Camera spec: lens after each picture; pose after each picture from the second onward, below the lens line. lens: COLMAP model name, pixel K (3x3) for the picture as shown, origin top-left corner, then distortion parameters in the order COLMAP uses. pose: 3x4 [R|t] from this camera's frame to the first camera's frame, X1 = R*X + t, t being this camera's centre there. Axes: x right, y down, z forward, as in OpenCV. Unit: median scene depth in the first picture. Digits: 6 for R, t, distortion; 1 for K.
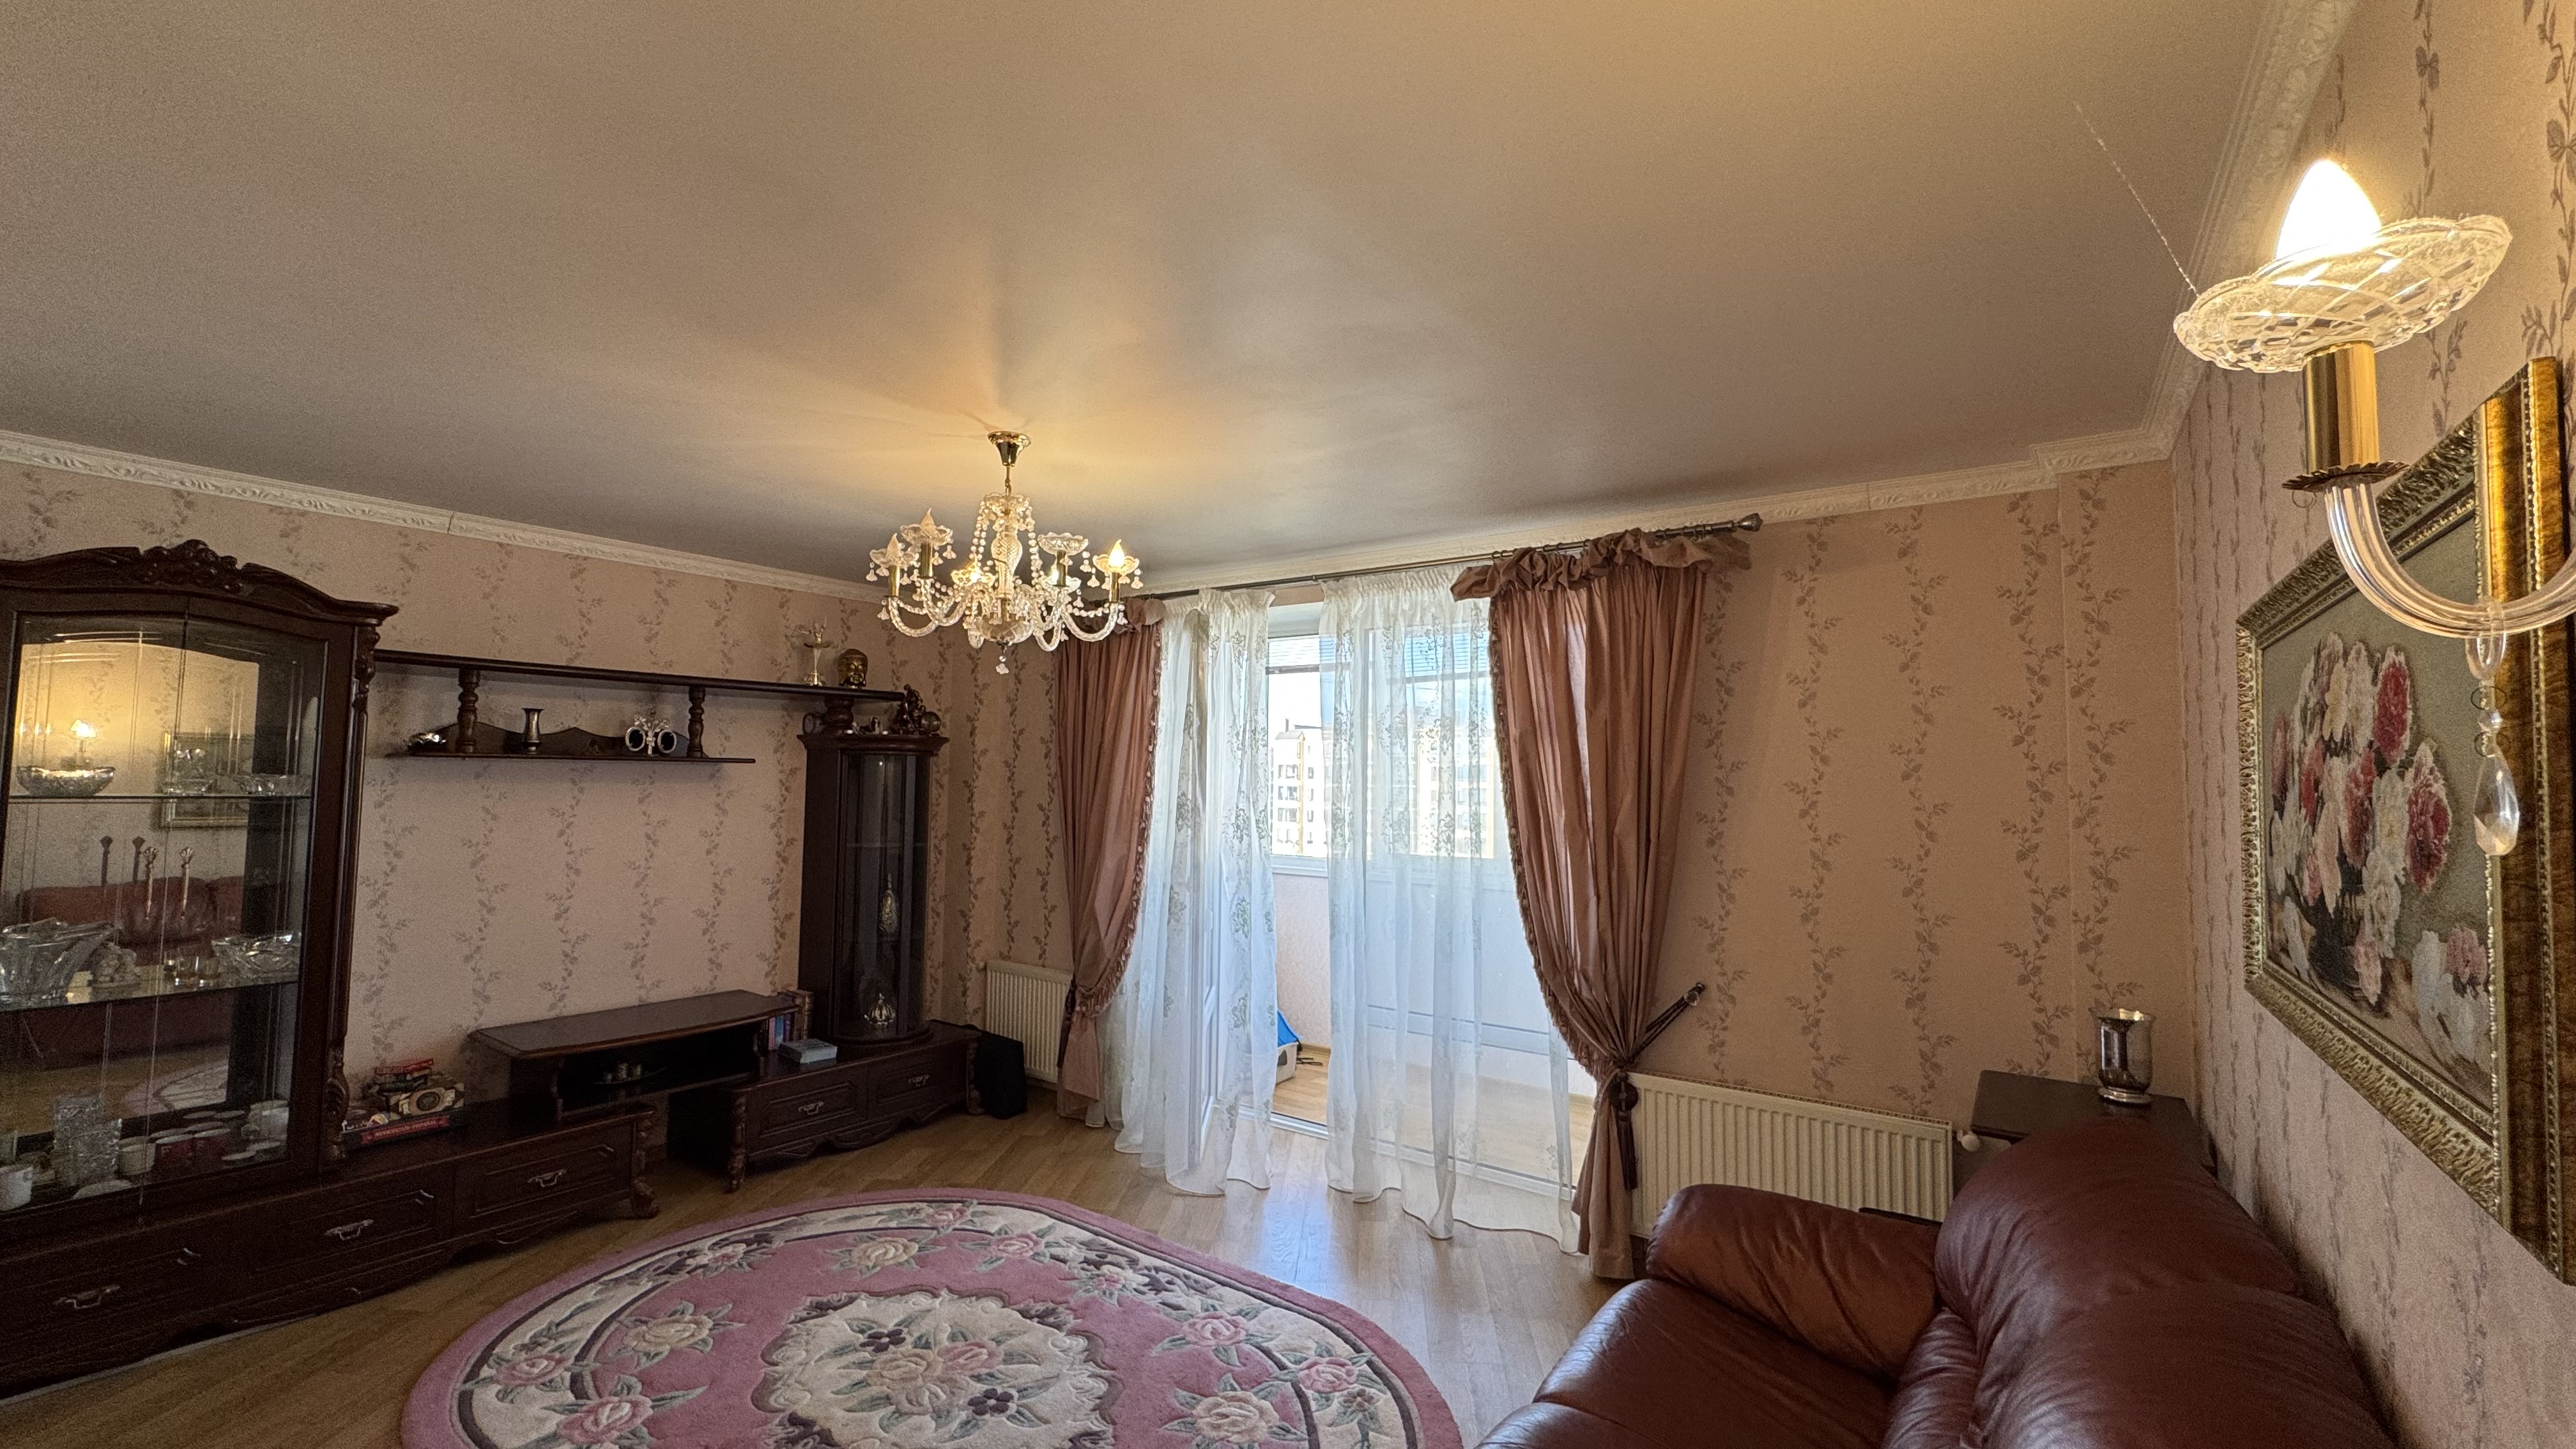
lens RADIAL K [[1026.6, 0, 1298.6], [0, 1026.6, 731.2], [0, 0, 1]] dist [-0.003730, 0.000837]
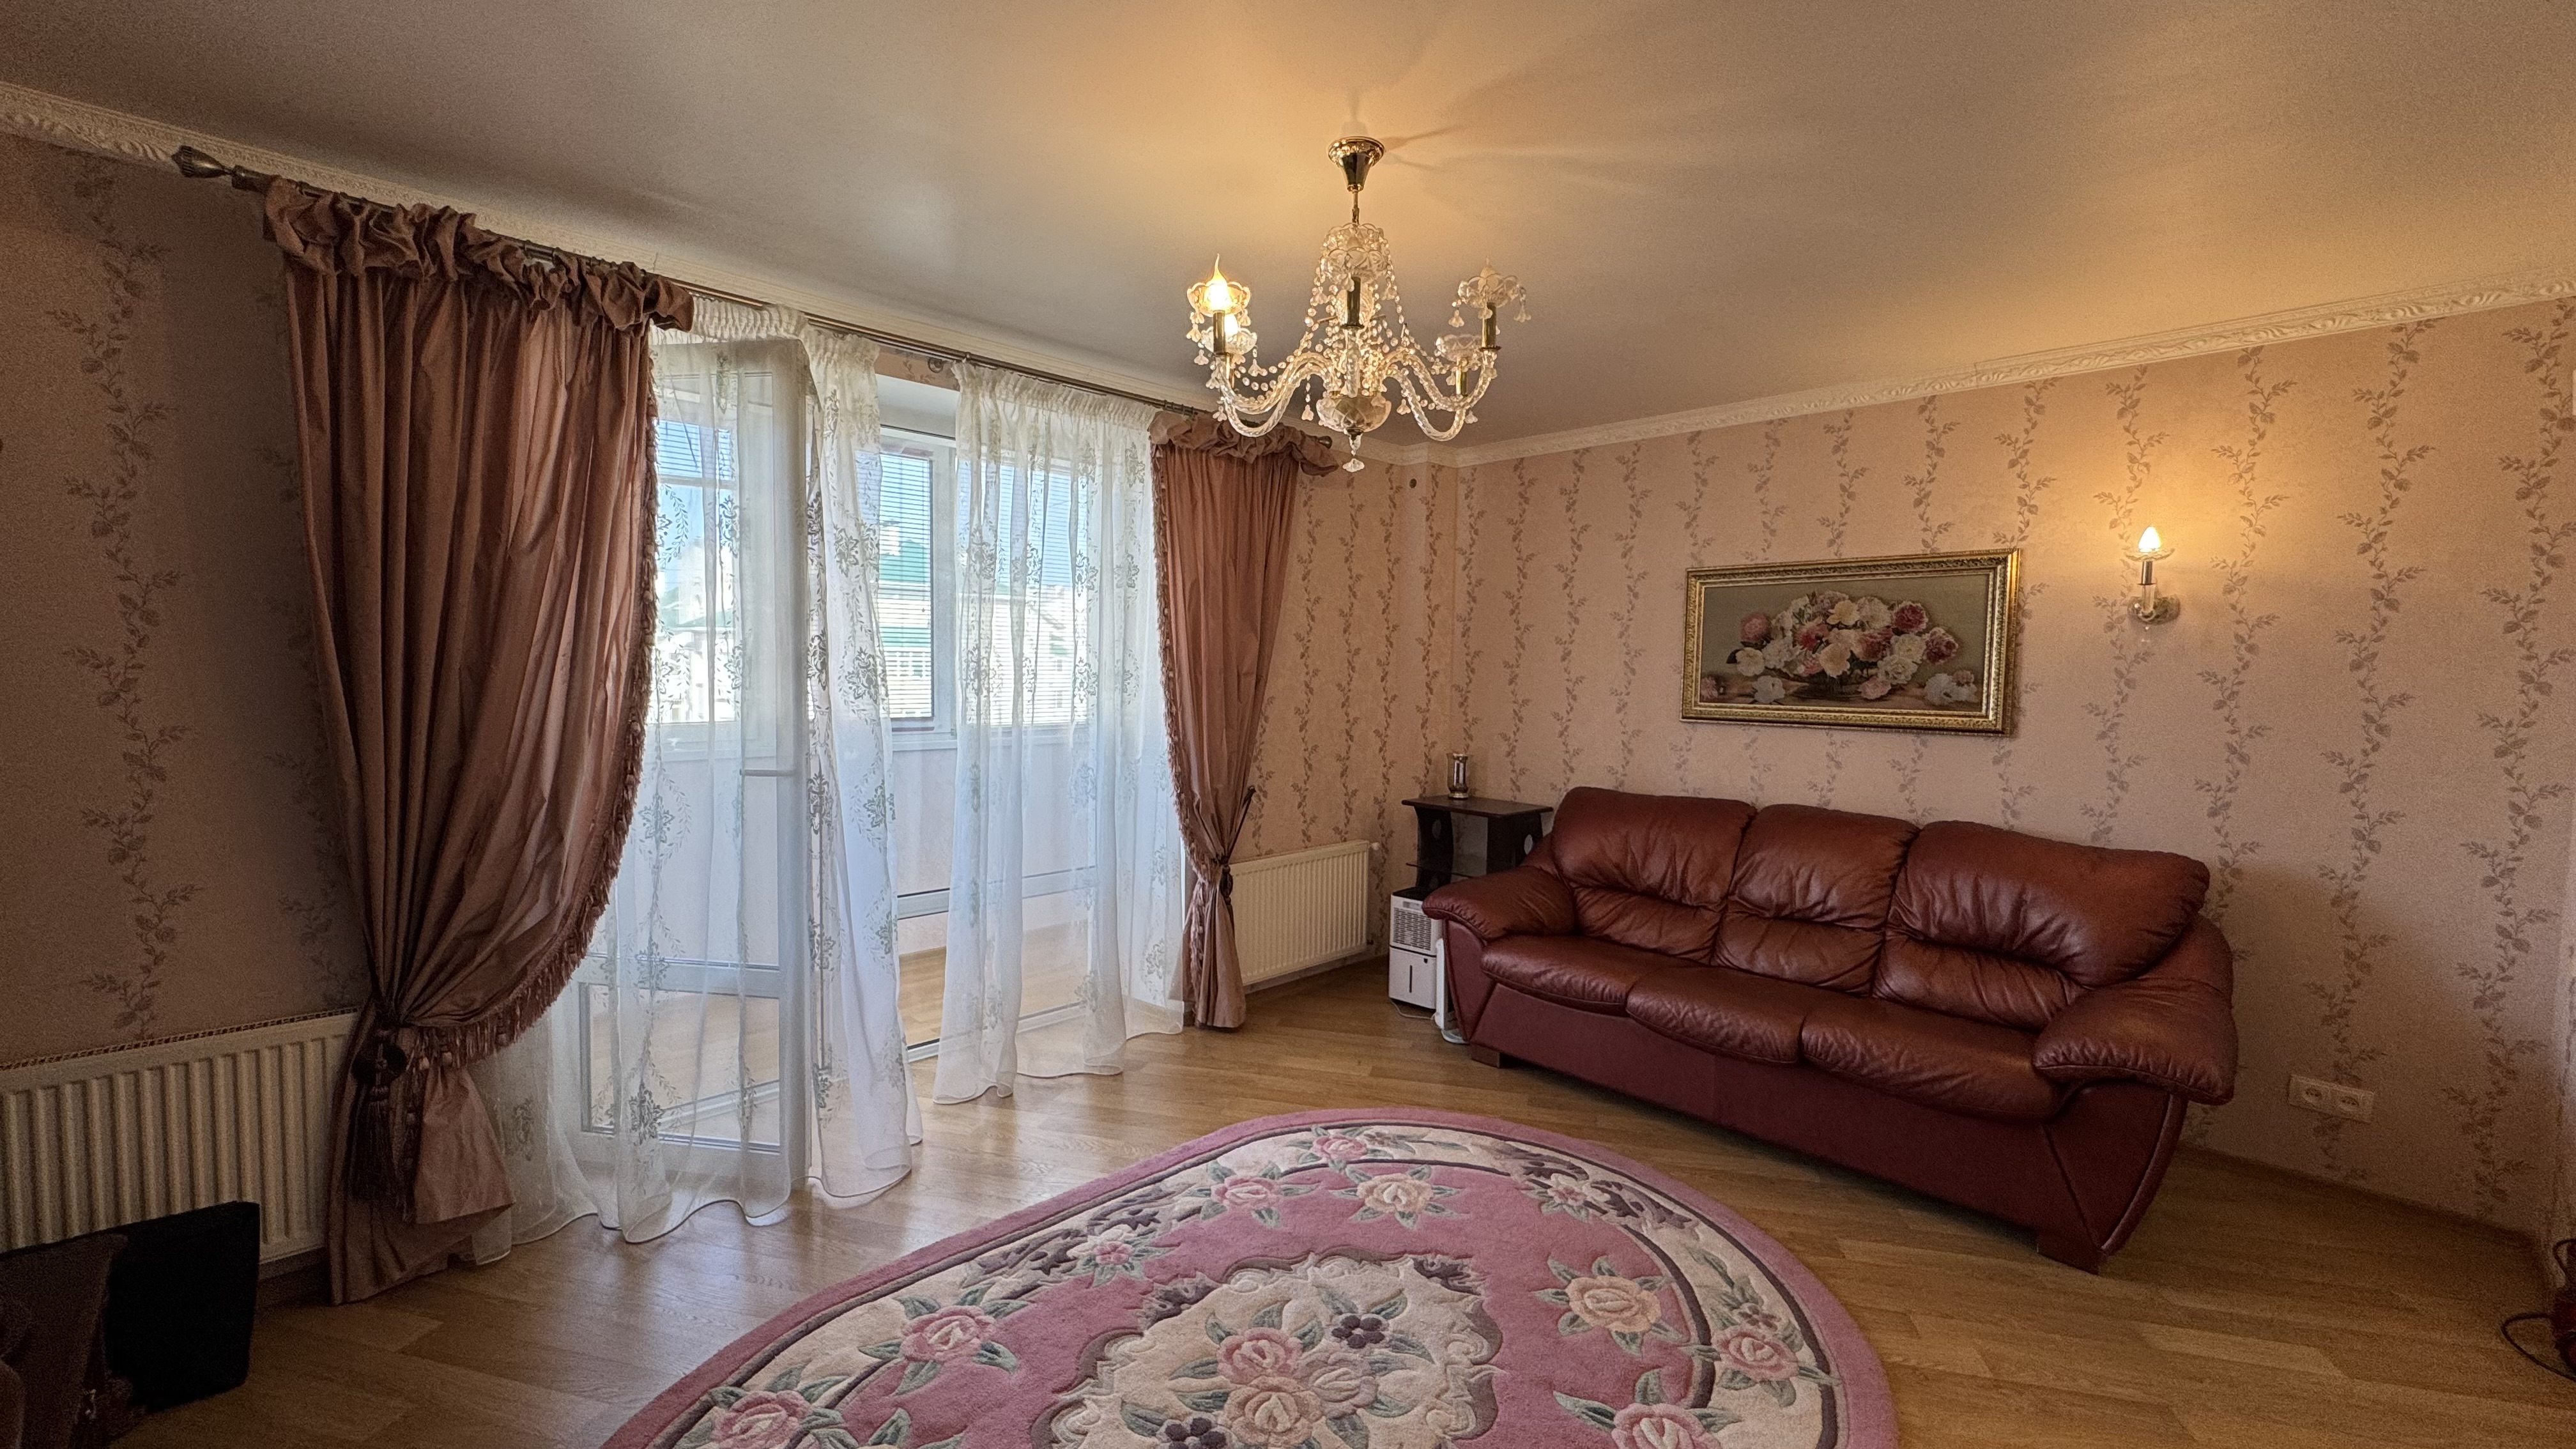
lens RADIAL K [[1026.6, 0, 1298.9], [0, 1026.6, 717.3], [0, 0, 1]] dist [-0.003730, 0.000837]
pose [[0.165679, -0.061230, 0.984277, -0.950185], [-0.061458, 0.995490, 0.072273, 0.067593], [-0.984263, -0.072466, 0.161168, 0.799181]]
